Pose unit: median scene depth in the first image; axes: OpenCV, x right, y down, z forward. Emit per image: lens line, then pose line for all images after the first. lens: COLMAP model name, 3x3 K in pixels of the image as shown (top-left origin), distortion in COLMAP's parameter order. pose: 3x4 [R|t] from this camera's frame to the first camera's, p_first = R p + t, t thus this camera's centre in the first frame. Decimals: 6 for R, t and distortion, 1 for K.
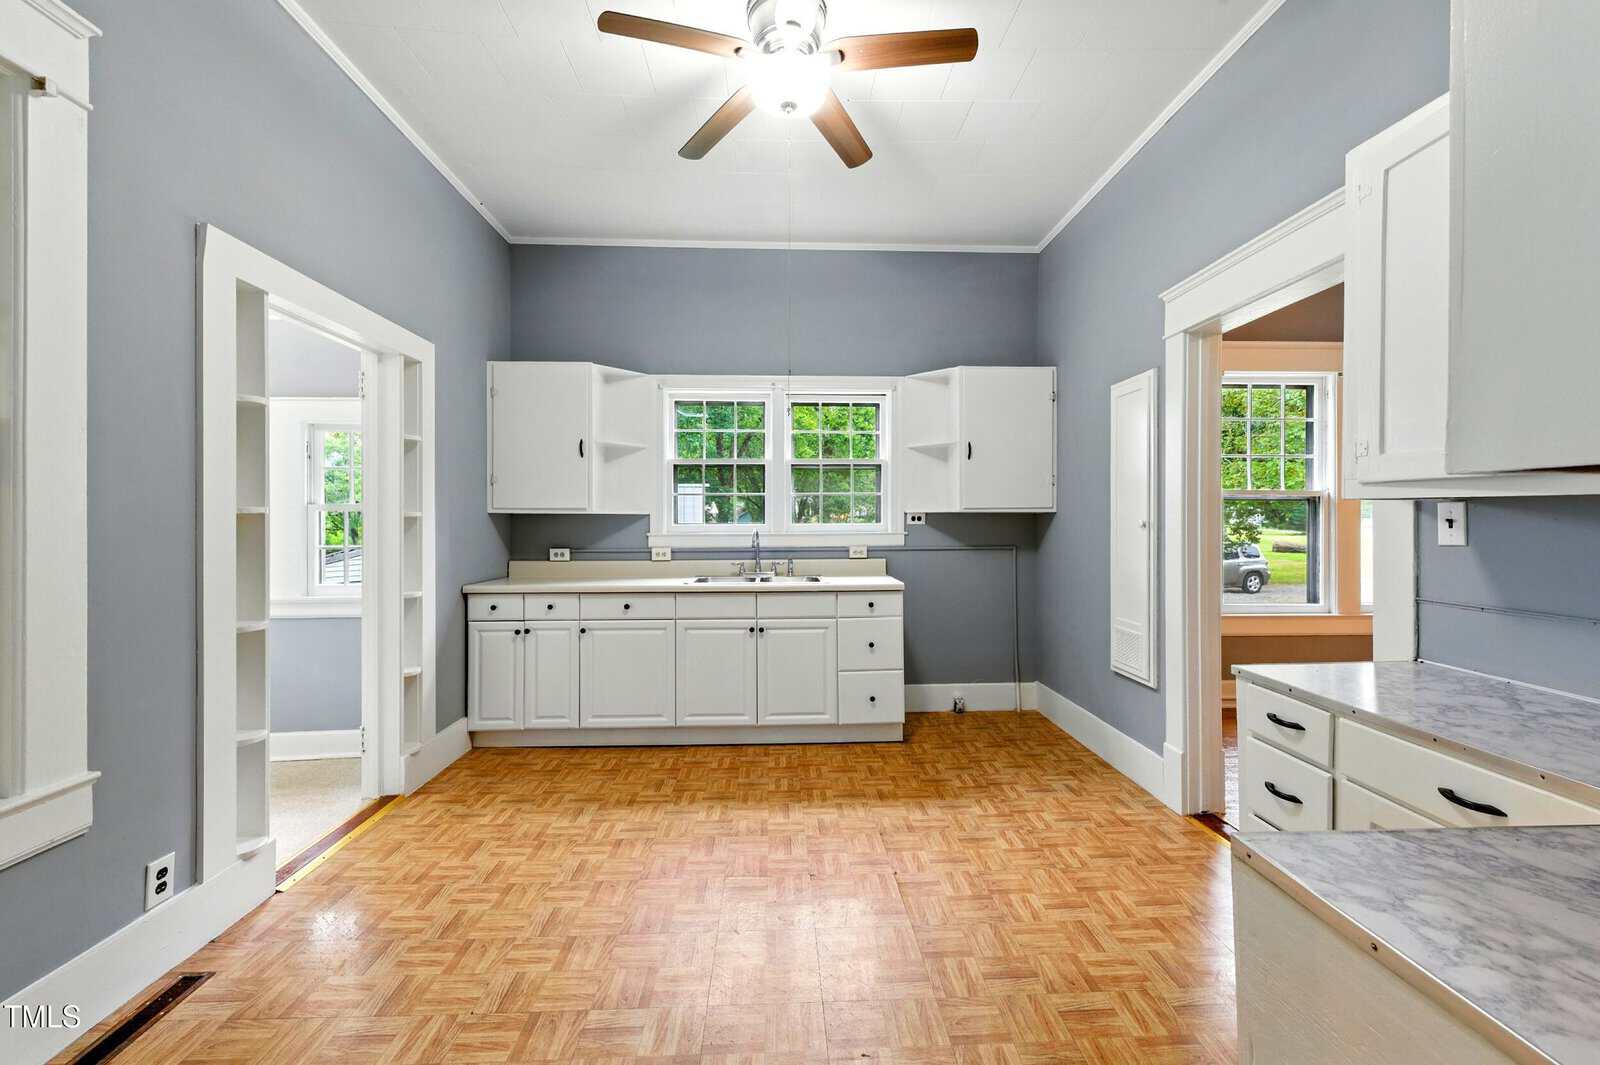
lens RADIAL K [[641.1, 0, 807.4], [0, 641.1, 524.6], [0, 0, 1]] dist [0.000897, -0.000050]
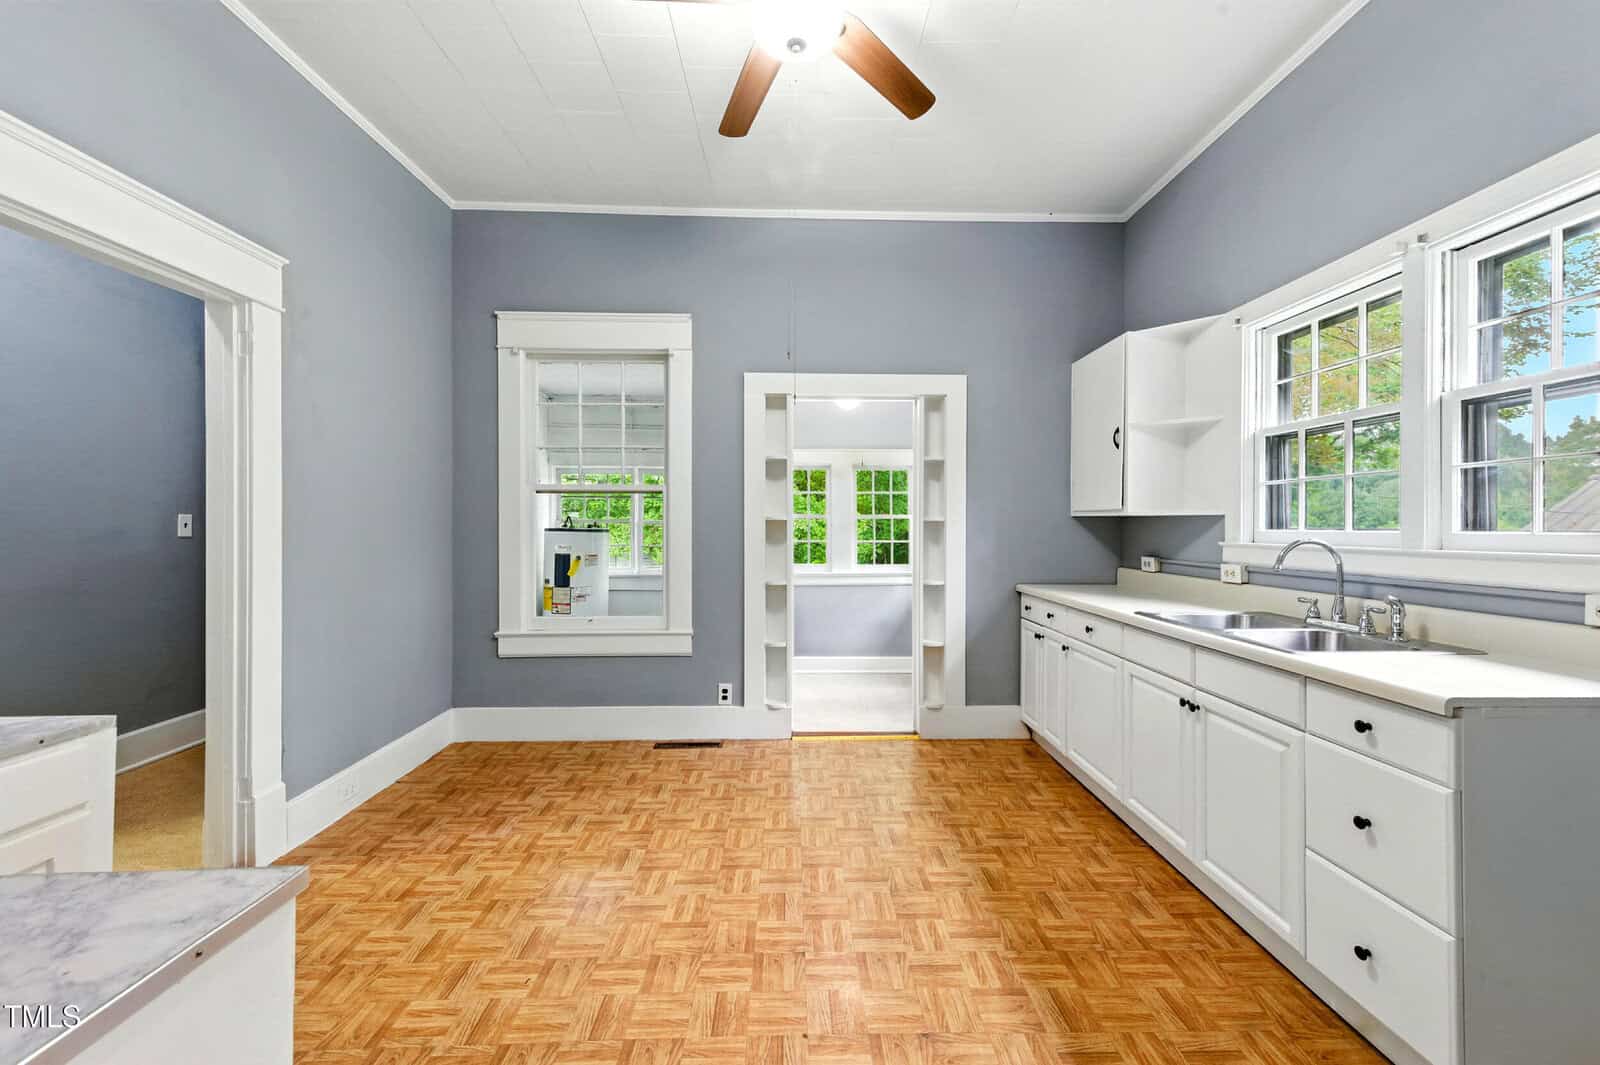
lens RADIAL K [[620.8, 0, 800.0], [0, 620.8, 532.5], [0, 0, 1]] dist [0.000101, -0.000152]
pose [[-0.024907, 0.013043, -0.999605, 0.574406], [-0.006209, 0.999894, 0.013201, -0.004221], [0.999671, 0.006535, -0.024823, 0.727147]]
